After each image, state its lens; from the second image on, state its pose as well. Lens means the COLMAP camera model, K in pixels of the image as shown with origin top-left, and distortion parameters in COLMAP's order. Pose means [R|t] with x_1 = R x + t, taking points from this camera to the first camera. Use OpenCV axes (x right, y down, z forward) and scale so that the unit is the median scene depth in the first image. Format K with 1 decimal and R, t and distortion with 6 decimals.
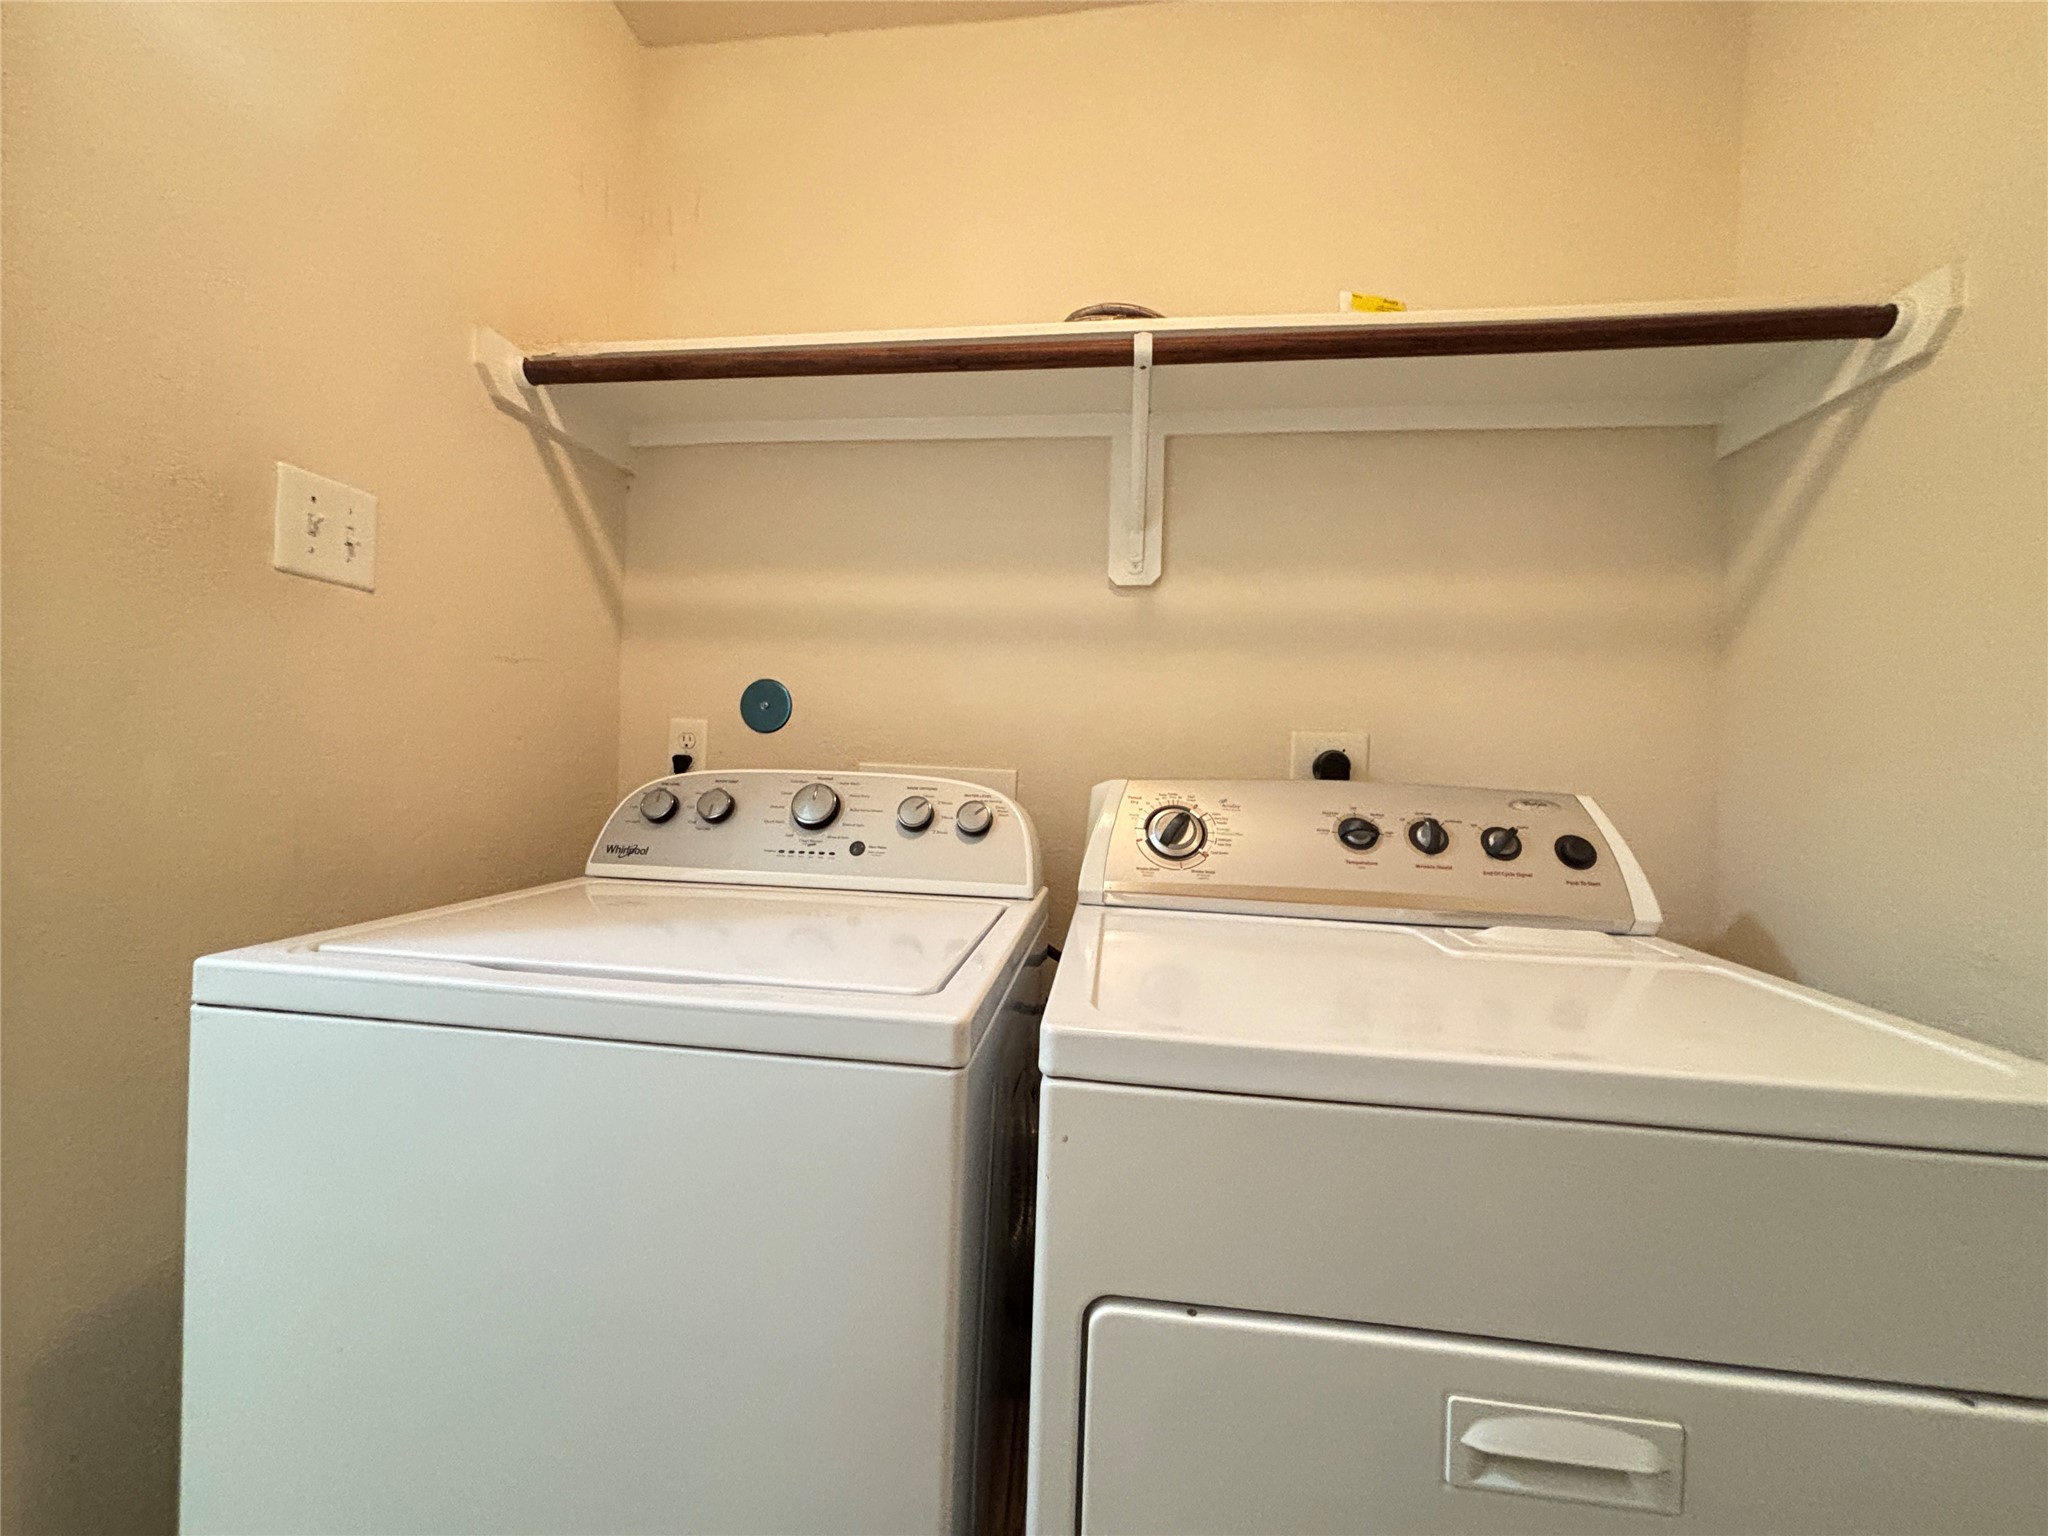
lens RADIAL K [[822.9, 0, 1018.4], [0, 822.9, 764.4], [0, 0, 1]] dist [0.003223, -0.000415]
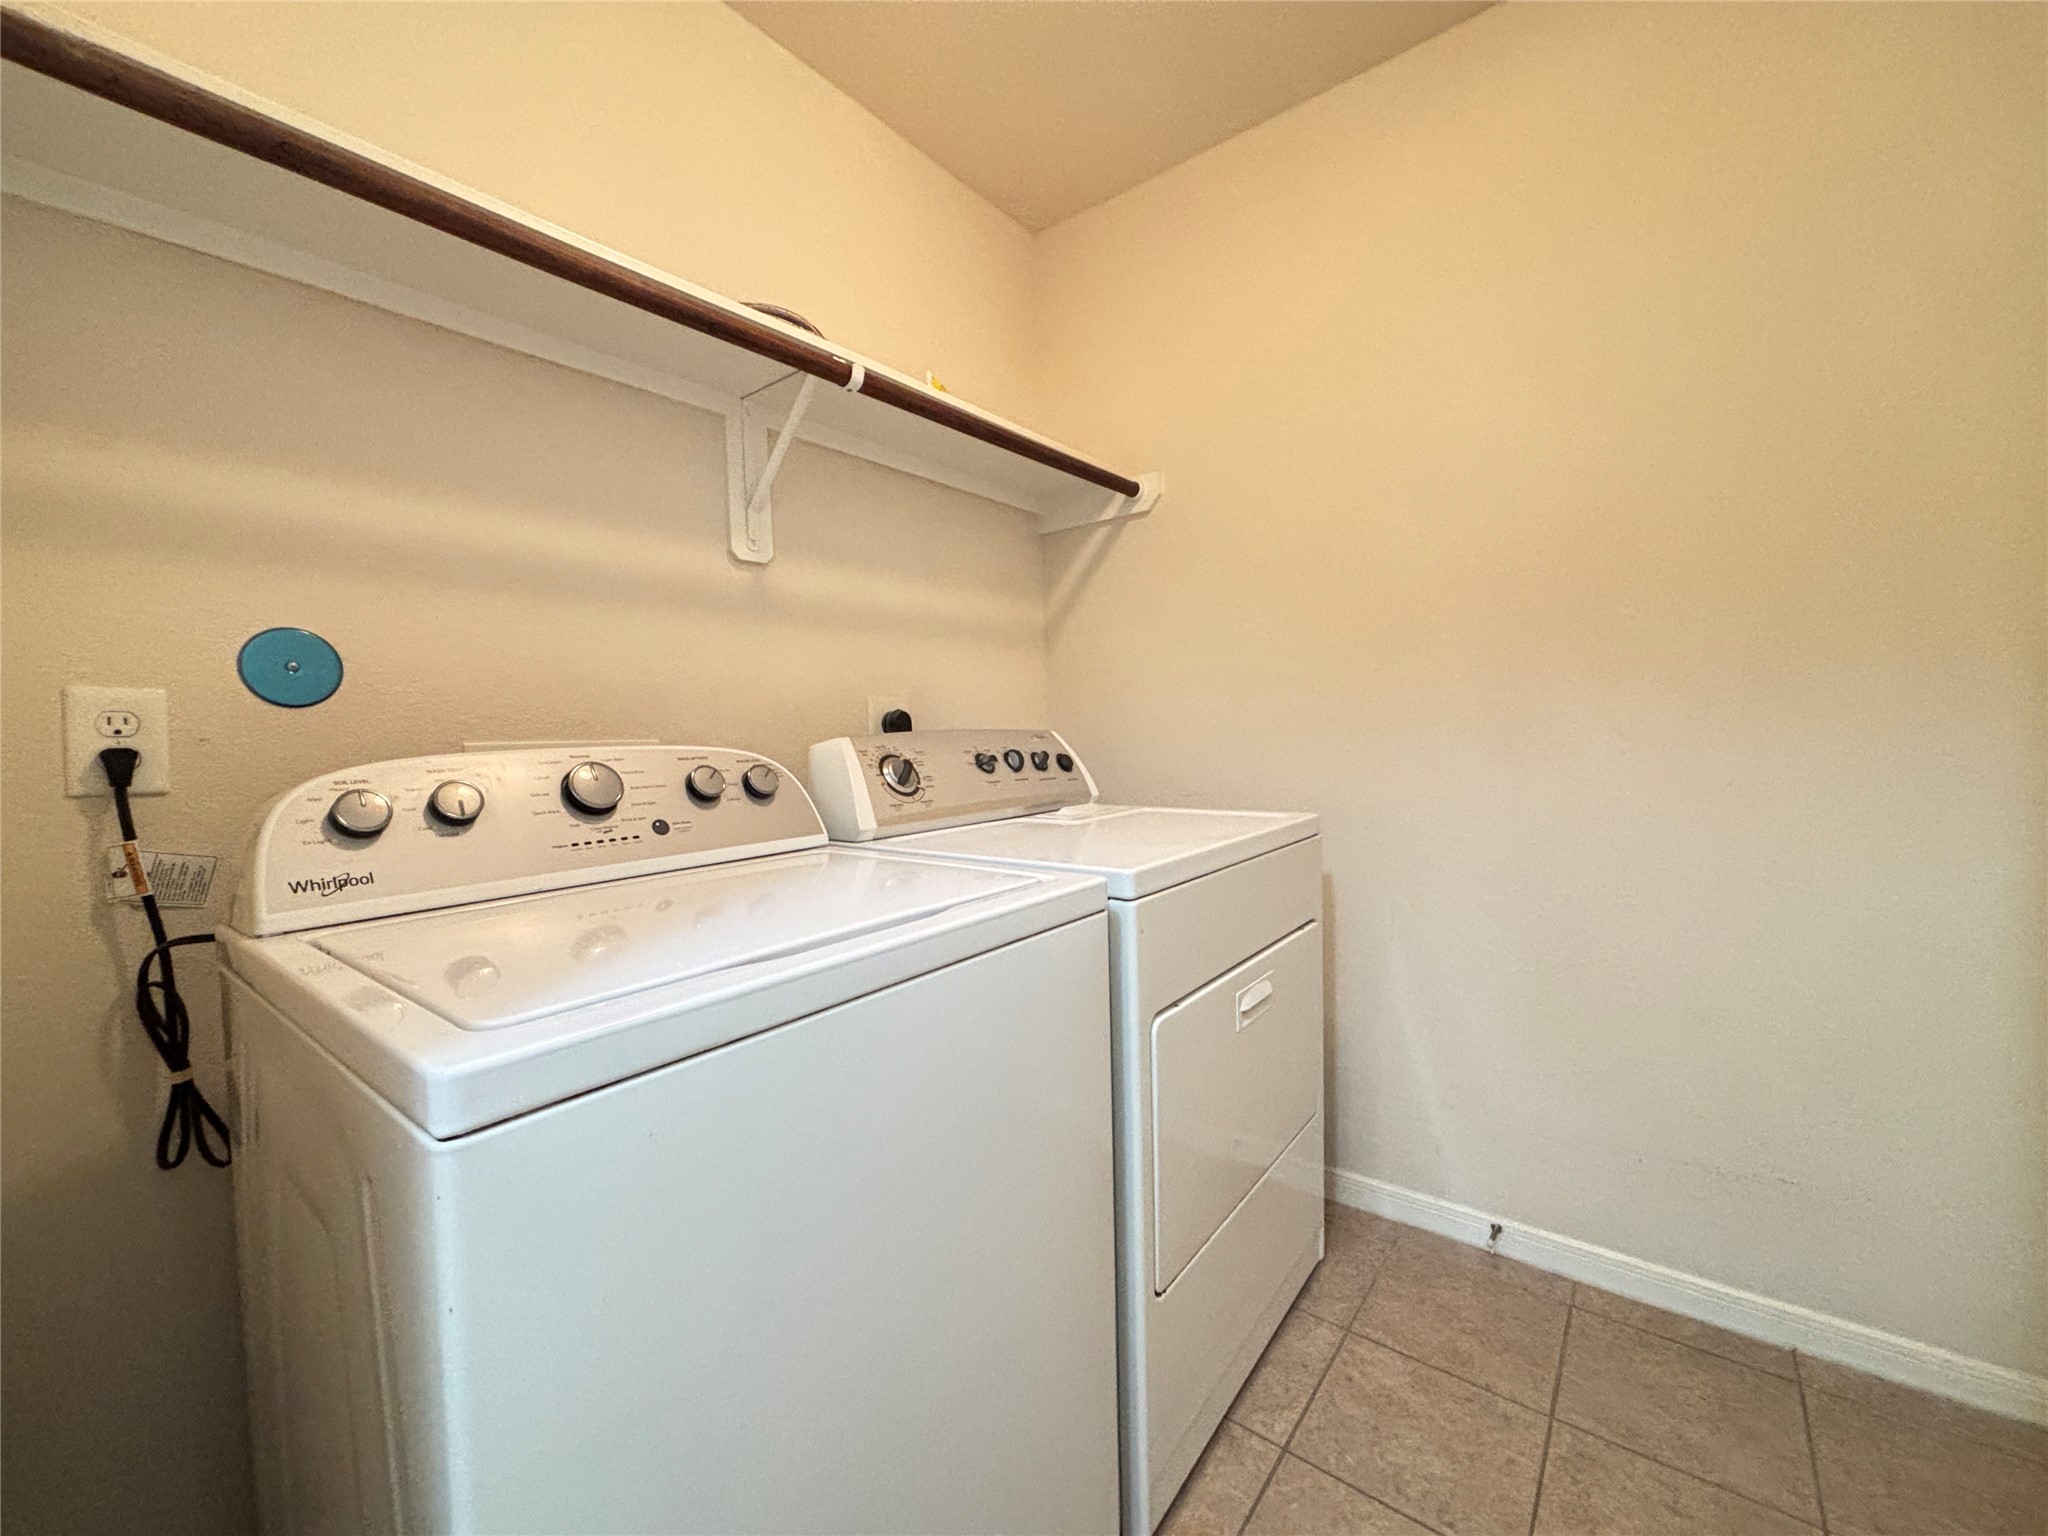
lens RADIAL K [[822.9, 0, 1028.1], [0, 822.9, 762.6], [0, 0, 1]] dist [0.003223, -0.000415]
pose [[0.503212, -0.082381, 0.860227, -0.762079], [0.047288, 0.996579, 0.067777, -0.013173], [-0.862868, 0.006572, 0.505386, 0.171907]]
